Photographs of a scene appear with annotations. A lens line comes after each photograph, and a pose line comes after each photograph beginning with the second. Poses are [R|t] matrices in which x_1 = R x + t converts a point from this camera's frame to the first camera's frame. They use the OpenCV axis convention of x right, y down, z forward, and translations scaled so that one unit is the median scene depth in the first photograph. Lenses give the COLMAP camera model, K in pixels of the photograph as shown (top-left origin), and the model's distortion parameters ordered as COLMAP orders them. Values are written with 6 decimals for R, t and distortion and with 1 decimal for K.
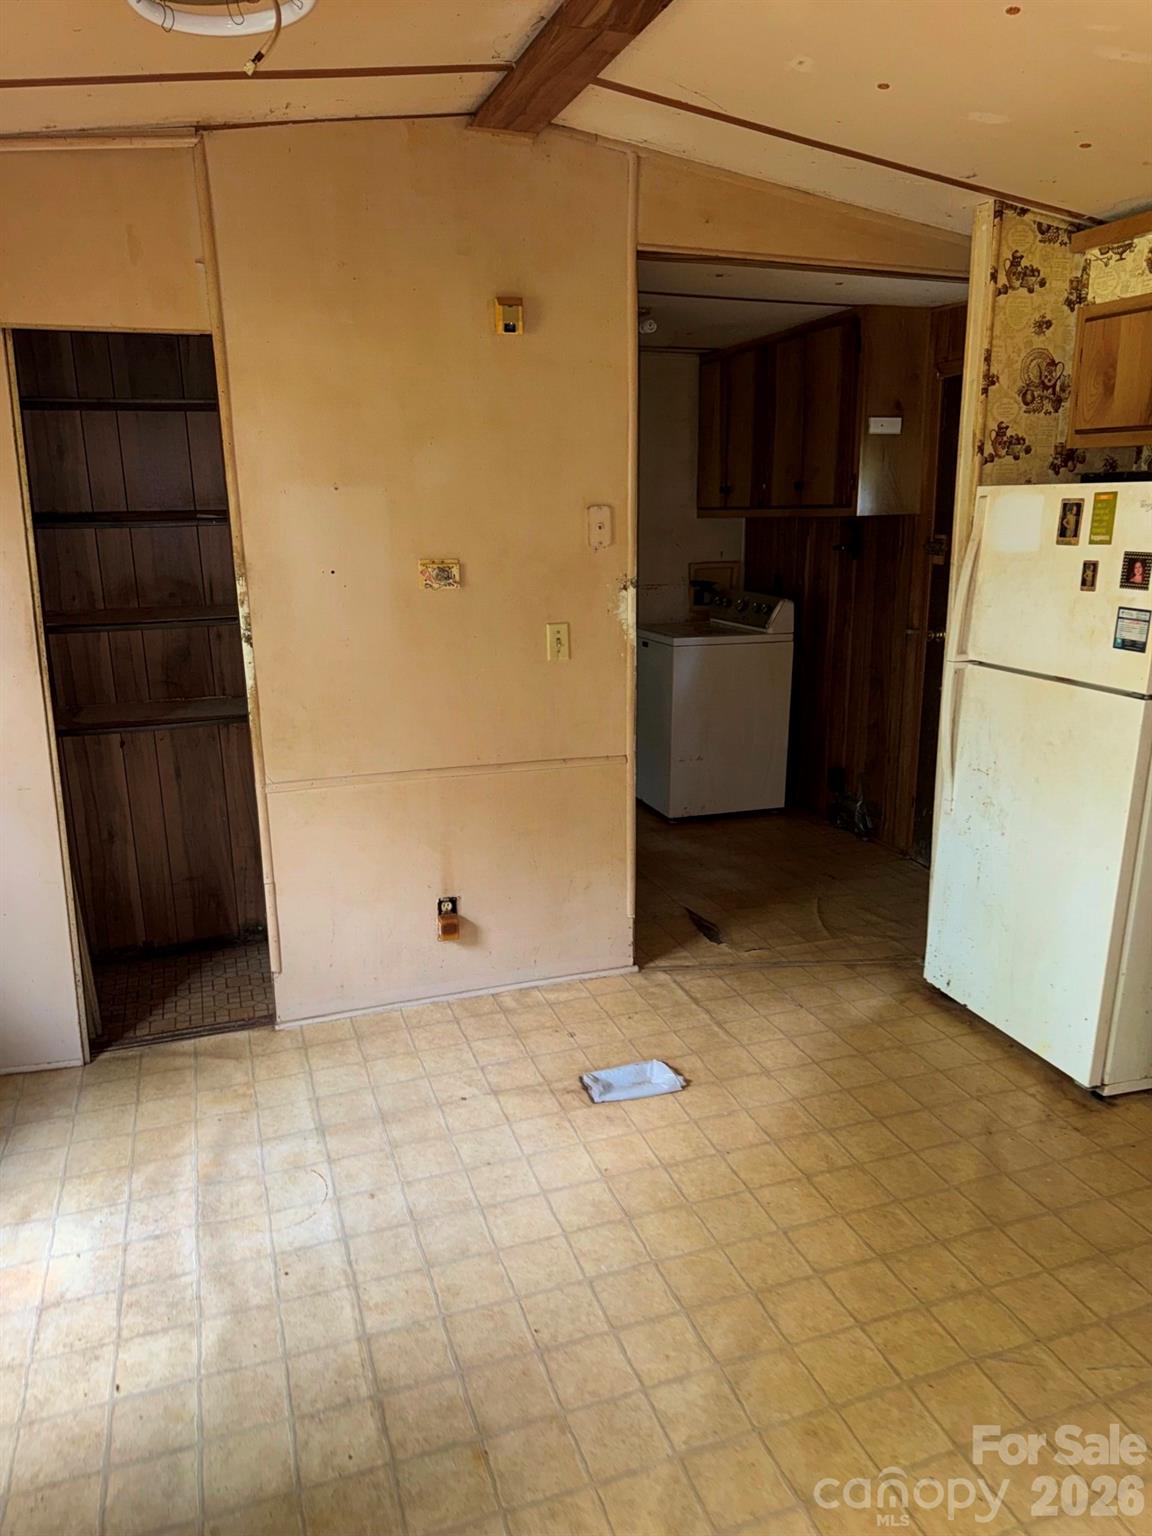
lens RADIAL K [[1104.9, 0, 580.0], [0, 1104.9, 769.0], [0, 0, 1]] dist [0.065570, -0.073574]
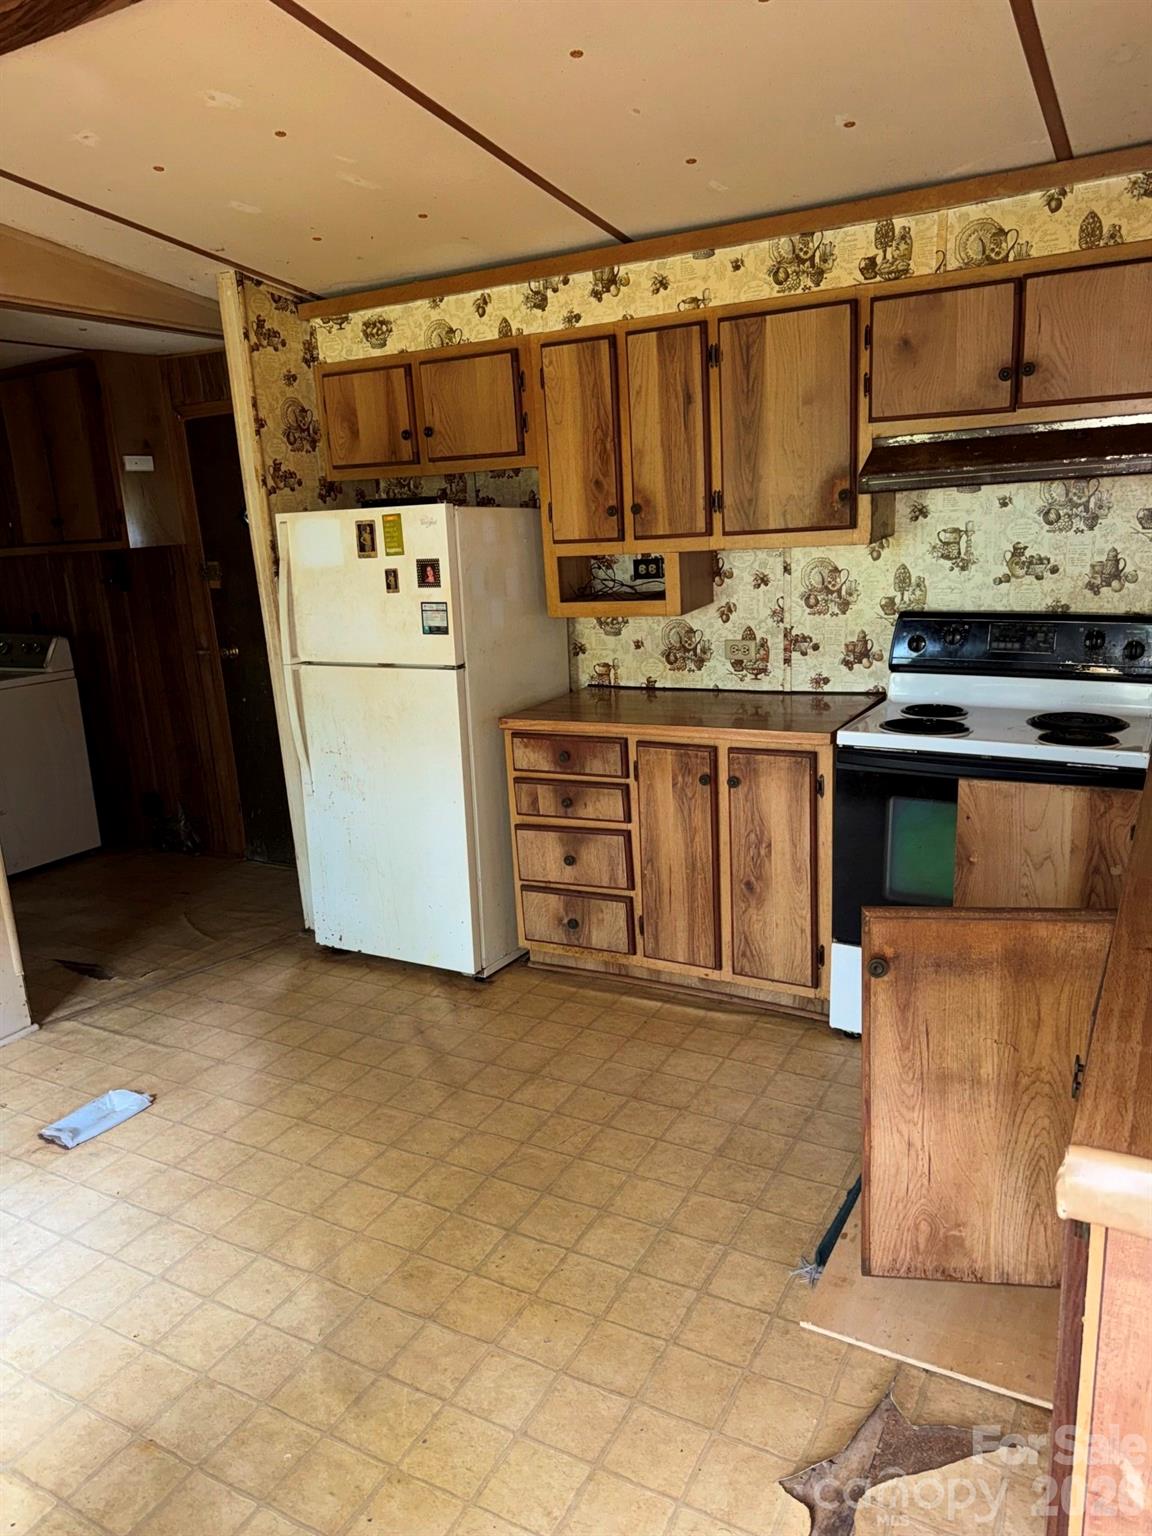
lens RADIAL K [[1104.9, 0, 579.7], [0, 1104.9, 767.5], [0, 0, 1]] dist [0.065570, -0.073574]
pose [[0.749803, -0.187429, 0.634560, -0.189895], [0.207482, 0.977272, 0.043493, 0.020058], [-0.628289, 0.099049, 0.771649, -0.068650]]
